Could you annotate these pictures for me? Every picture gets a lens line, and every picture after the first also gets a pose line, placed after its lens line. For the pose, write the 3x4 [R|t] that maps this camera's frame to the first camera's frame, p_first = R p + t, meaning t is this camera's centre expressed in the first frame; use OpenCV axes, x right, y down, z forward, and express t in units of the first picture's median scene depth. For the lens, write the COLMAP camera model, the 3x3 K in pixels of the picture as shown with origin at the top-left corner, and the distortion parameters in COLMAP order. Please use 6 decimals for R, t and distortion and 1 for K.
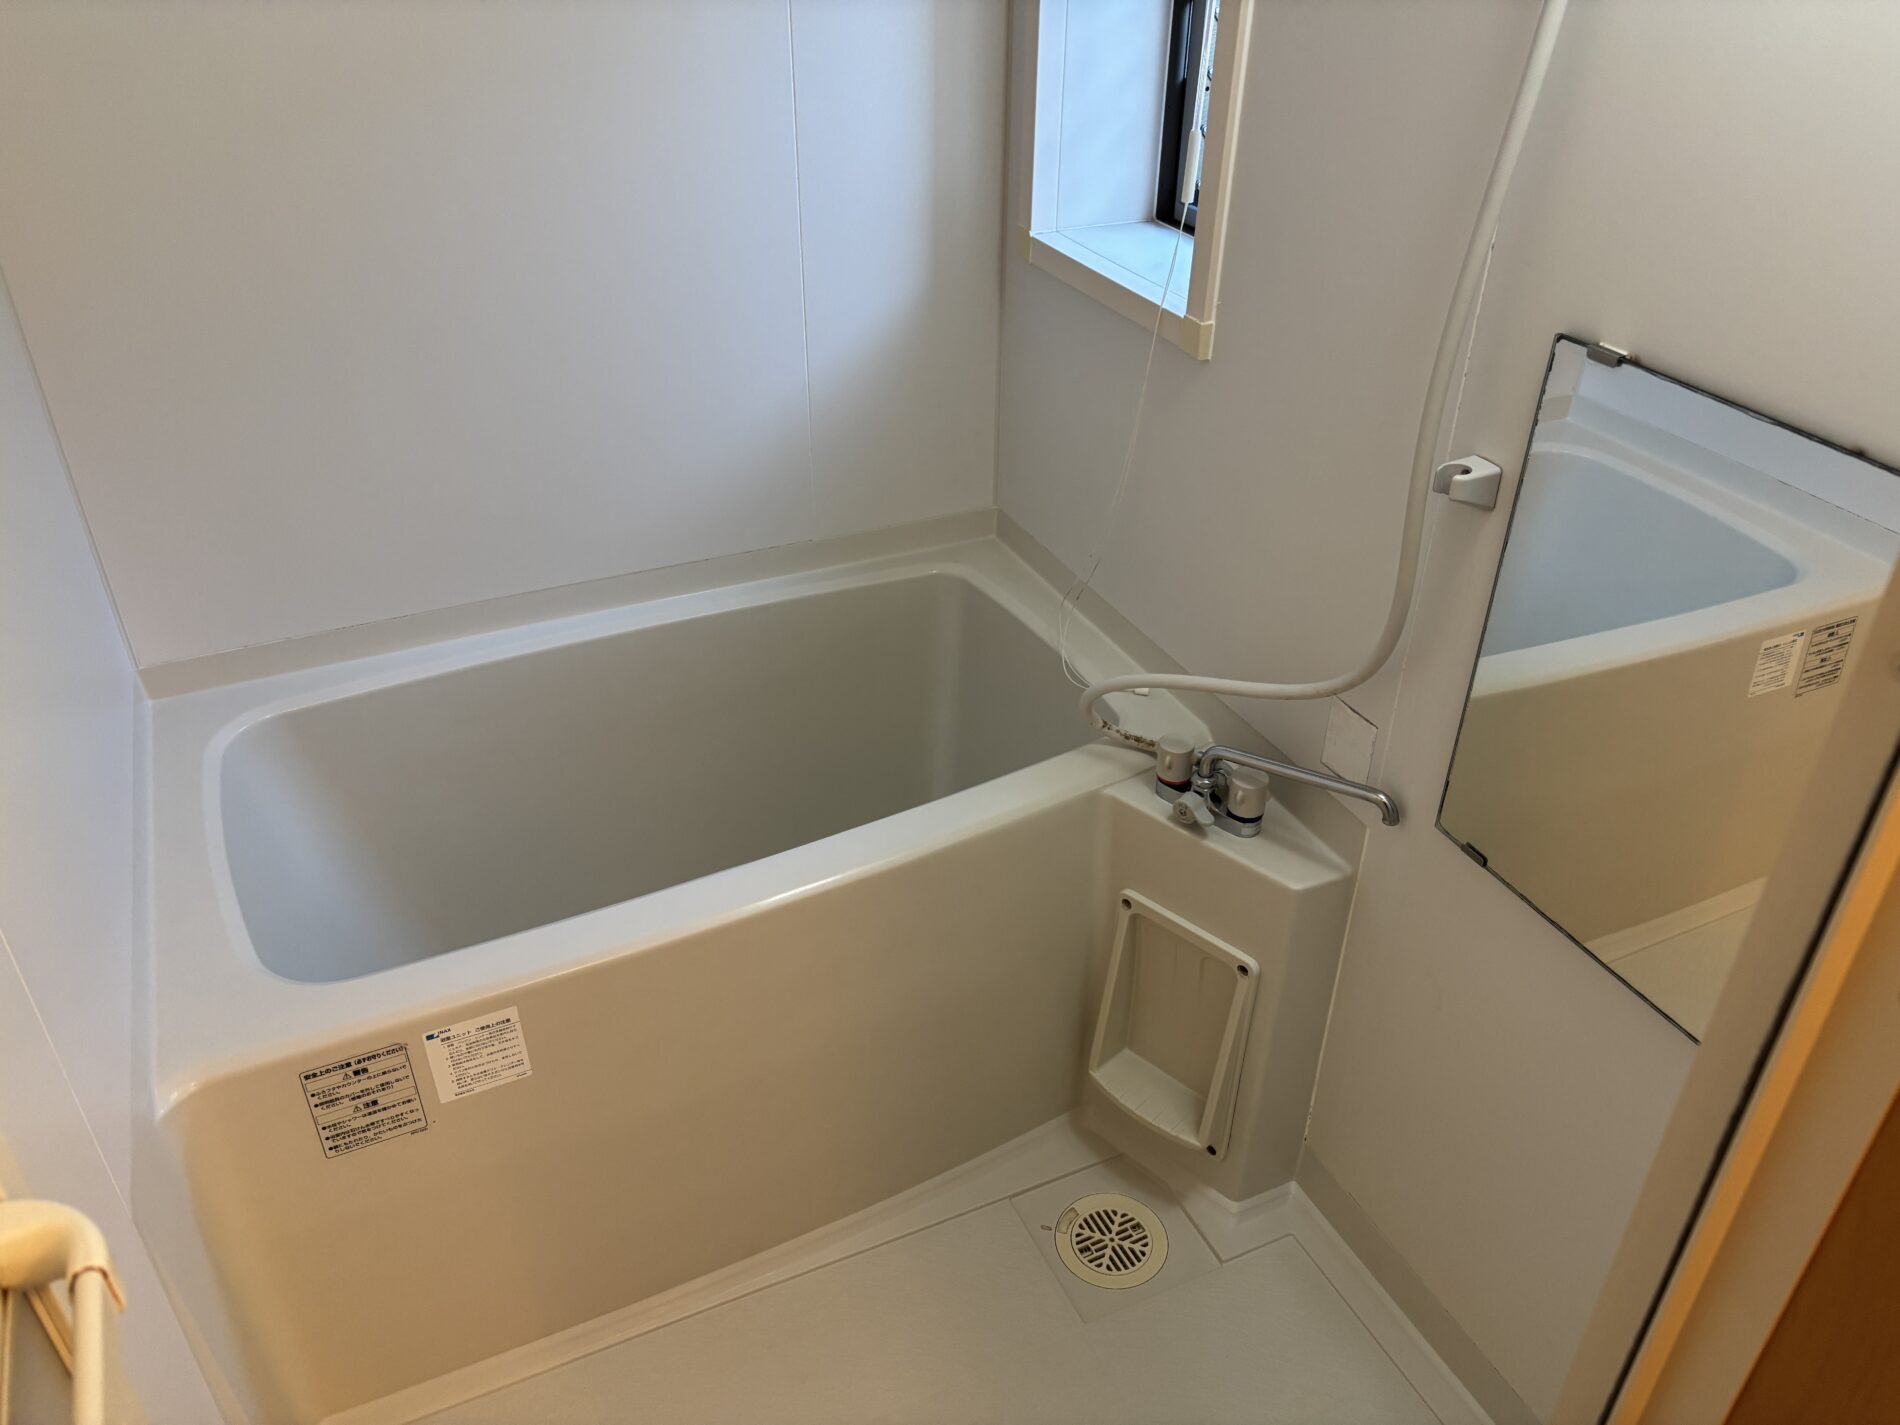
lens RADIAL K [[1477.7, 0, 950.0], [0, 1477.7, 712.5], [0, 0, 1]] dist [0.002471, 0.006801]
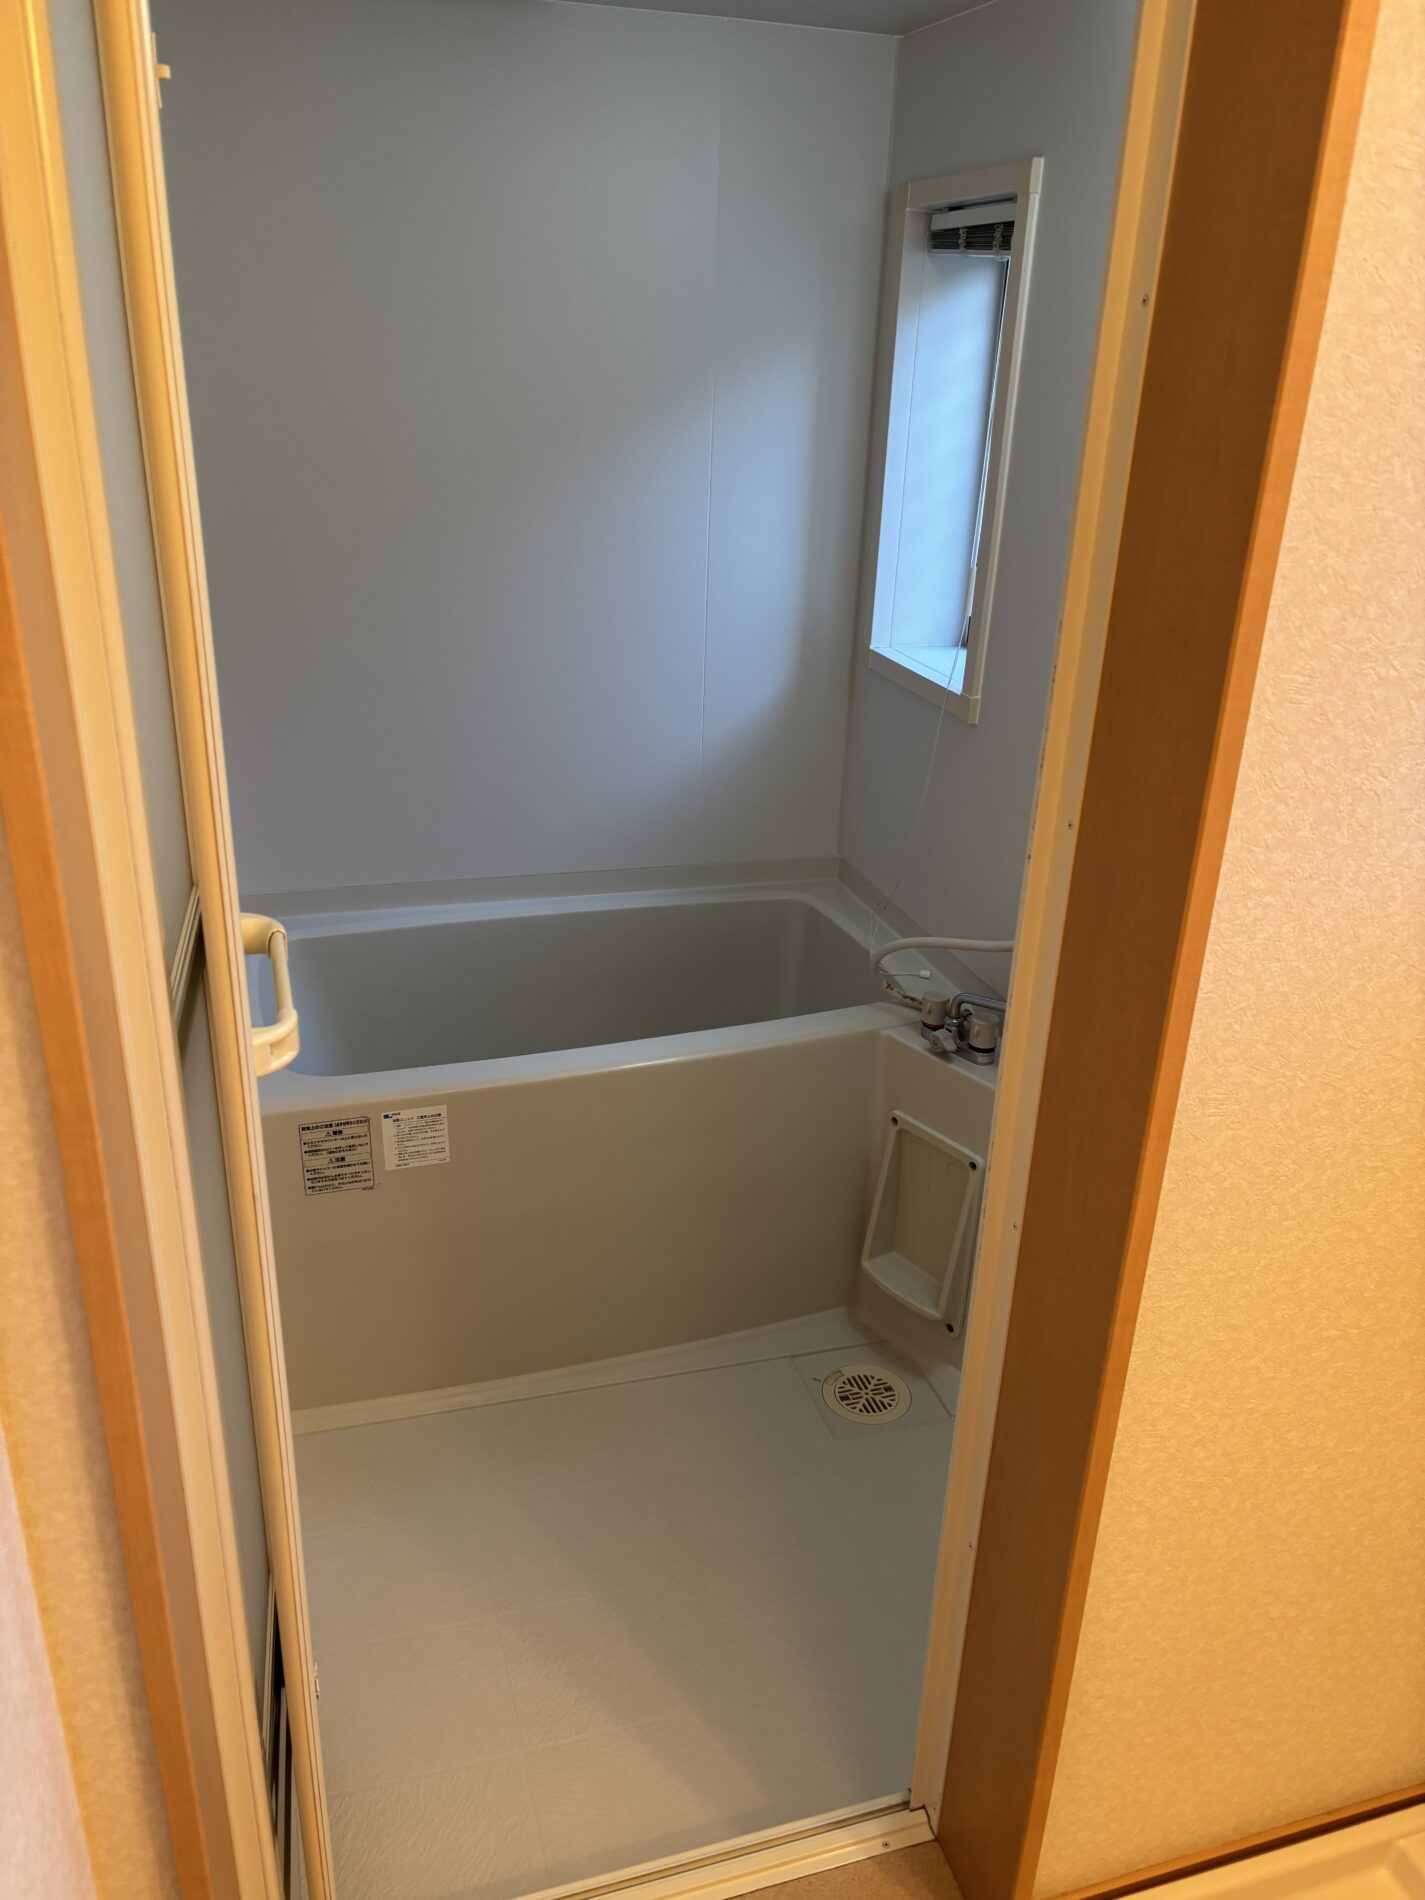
lens RADIAL K [[1433.0, 0, 712.5], [0, 1433.0, 950.0], [0, 0, 1]] dist [0.050077, -0.067851]
pose [[0.989685, 0.081910, -0.117535, 0.101718], [-0.101059, 0.980675, -0.167522, 0.223446], [0.101542, 0.177672, 0.978837, -0.325711]]
